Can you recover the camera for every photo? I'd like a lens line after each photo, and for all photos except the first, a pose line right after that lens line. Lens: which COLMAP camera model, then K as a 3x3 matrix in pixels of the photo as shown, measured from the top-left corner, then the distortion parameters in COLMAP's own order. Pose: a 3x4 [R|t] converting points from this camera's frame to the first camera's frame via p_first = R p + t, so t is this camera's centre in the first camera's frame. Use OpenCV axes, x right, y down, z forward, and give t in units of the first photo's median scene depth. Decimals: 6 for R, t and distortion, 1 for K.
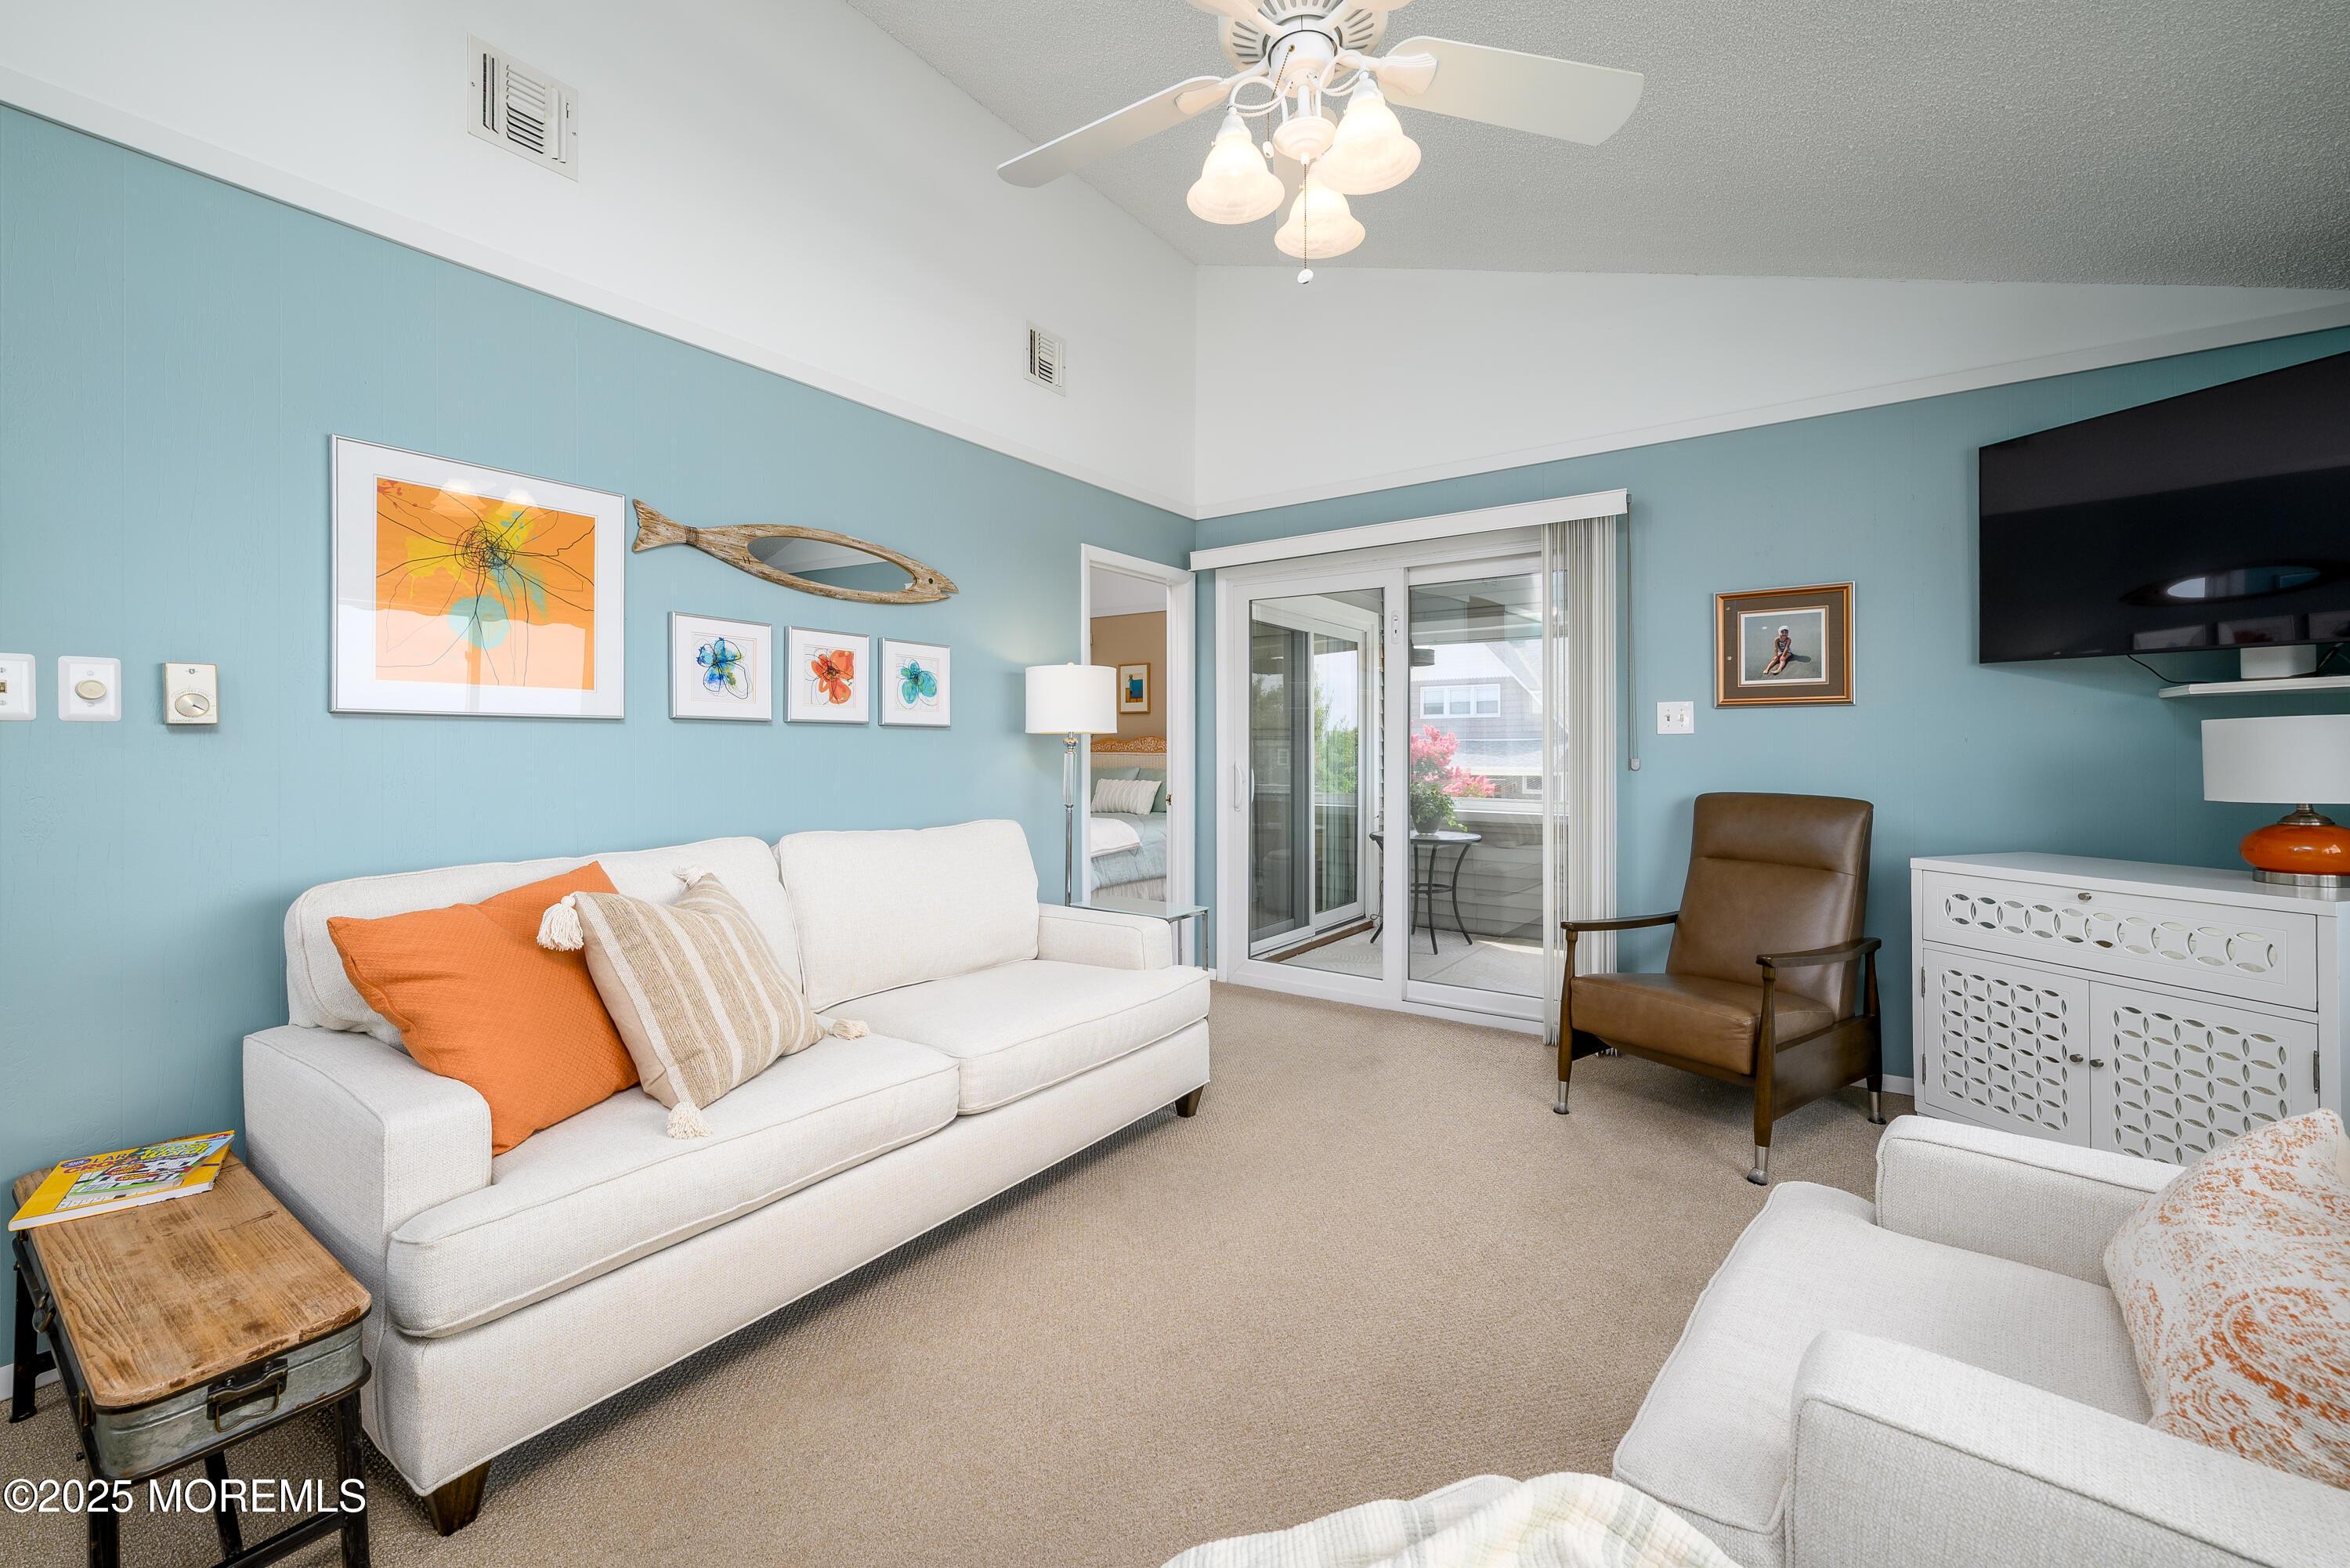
lens RADIAL K [[947.9, 0, 1179.8], [0, 947.9, 744.7], [0, 0, 1]] dist [0.000072, -0.000089]
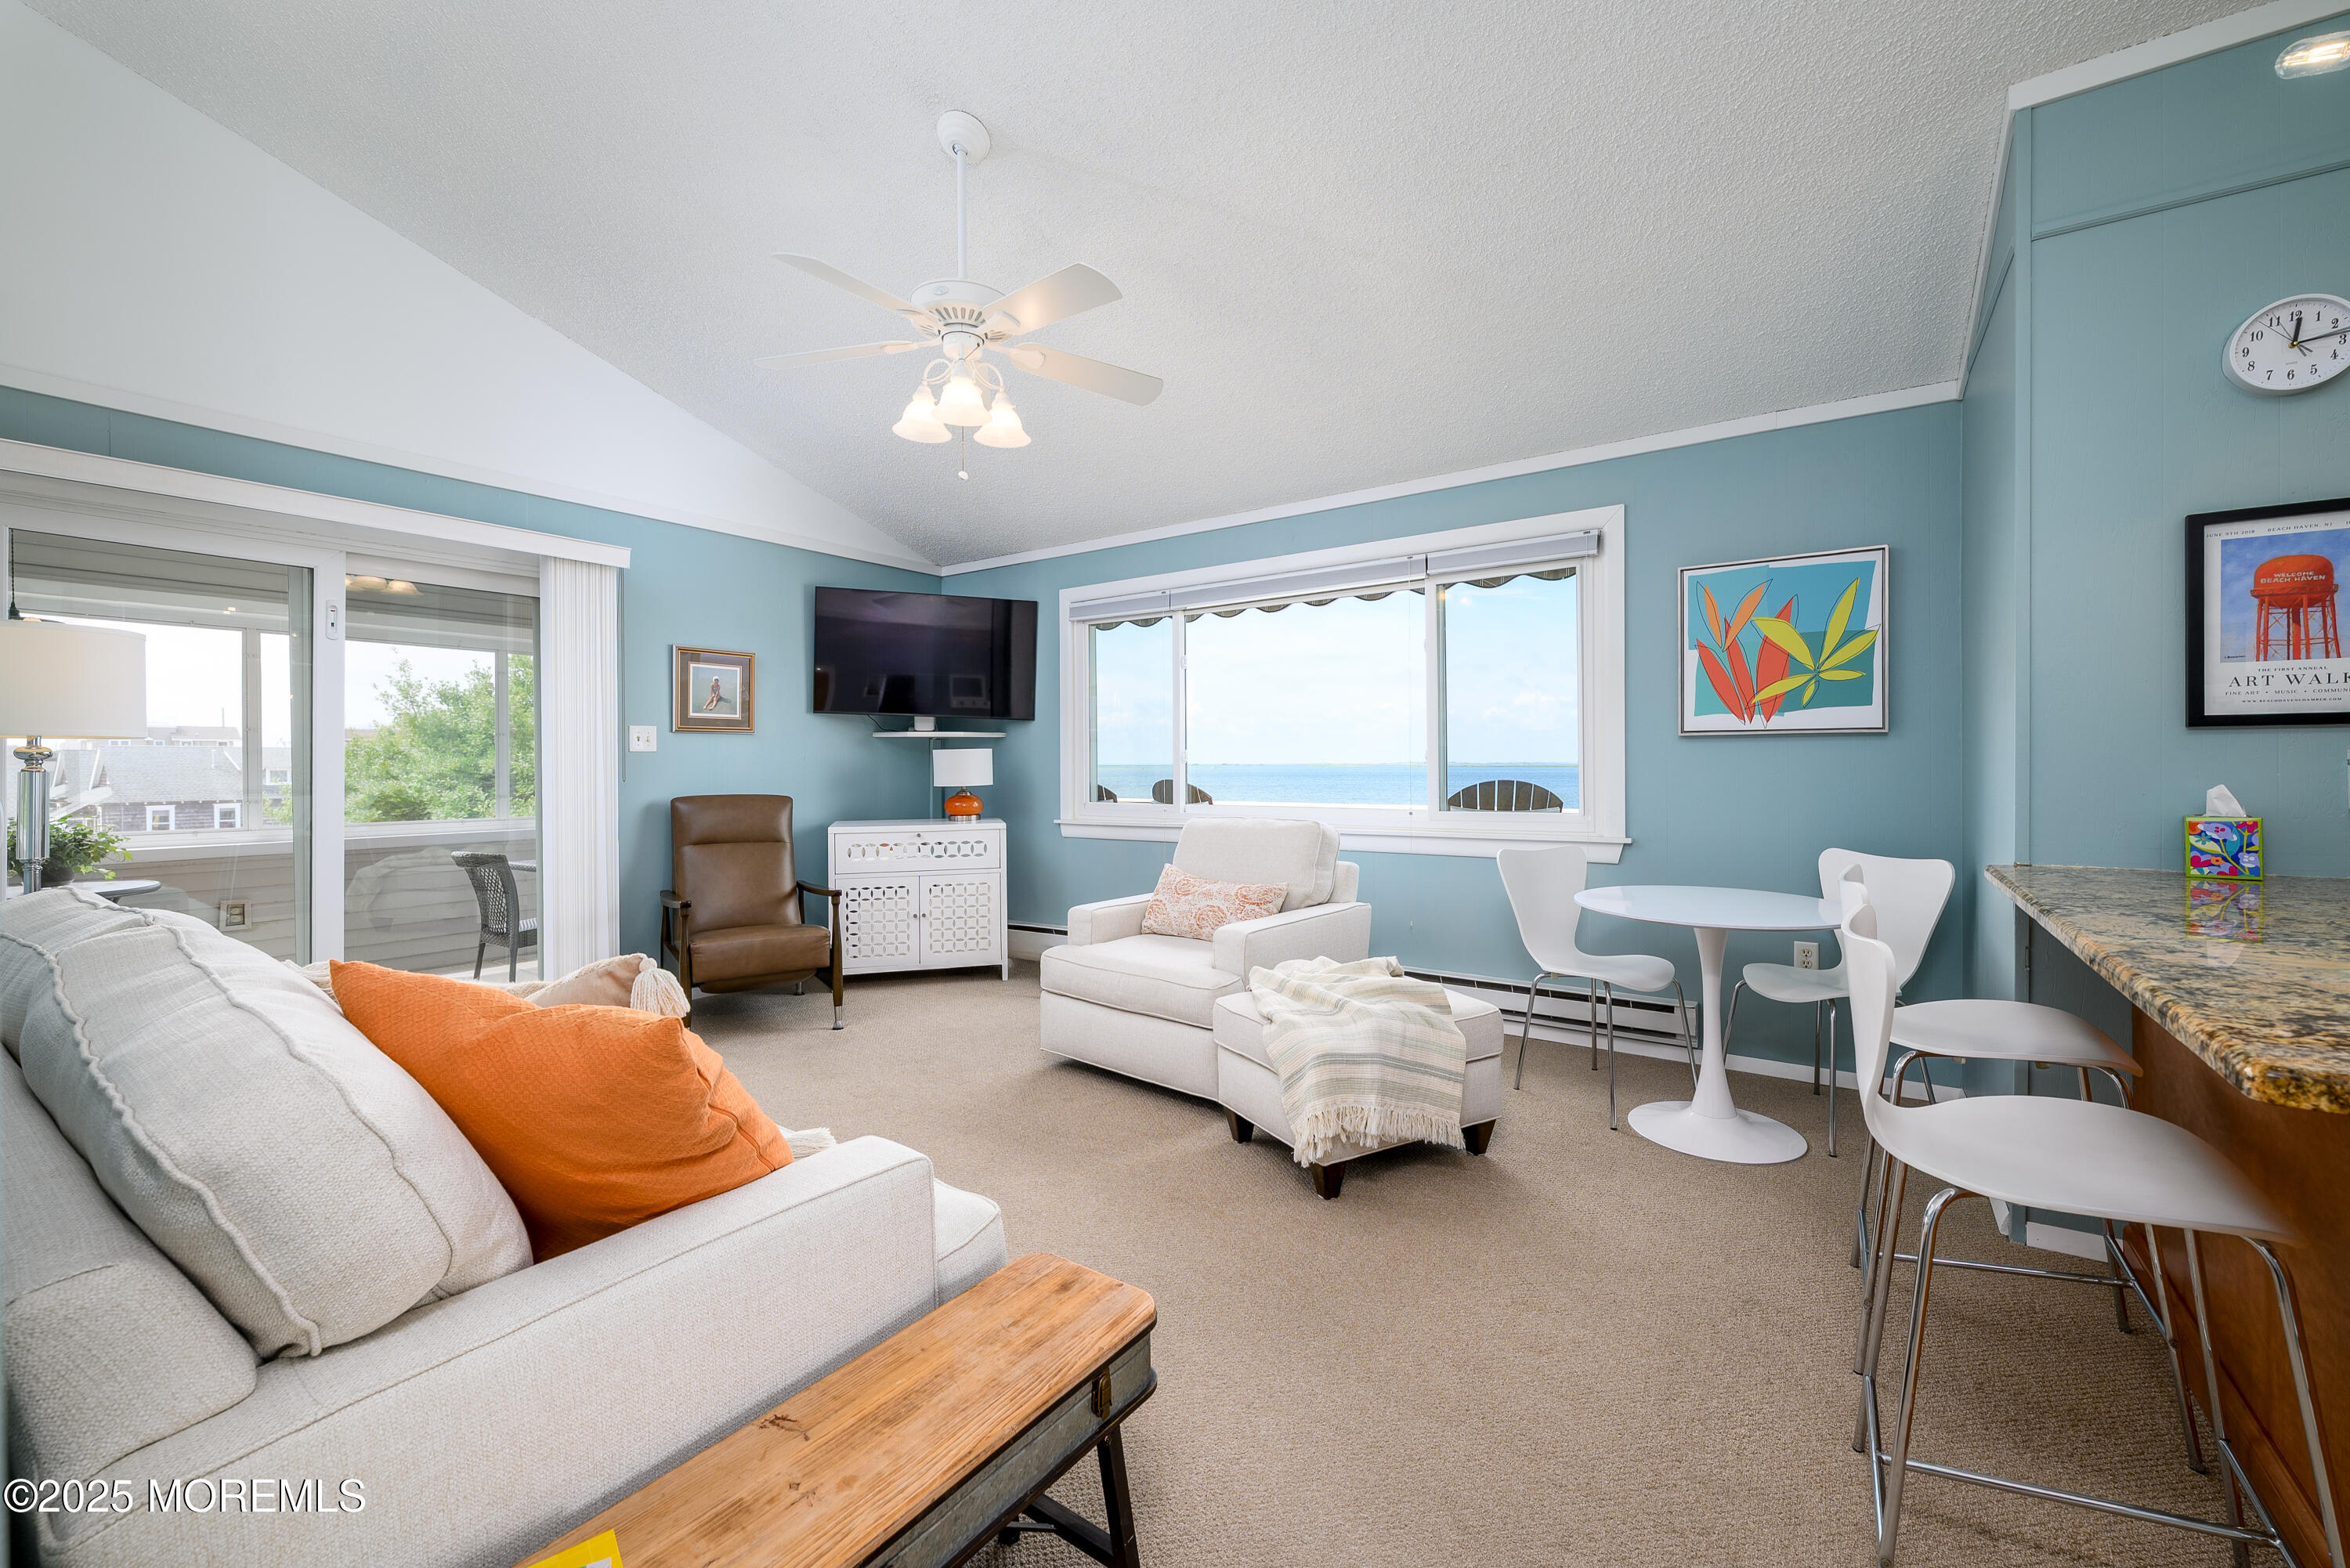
lens RADIAL K [[944.5, 0, 1181.4], [0, 944.5, 766.3], [0, 0, 1]] dist [0.000674, 0.000220]
pose [[-0.013535, -0.003166, 0.999903, -0.865168], [-0.001403, 0.999994, 0.003147, 0.003332], [-0.999907, -0.001361, -0.013539, 0.368114]]
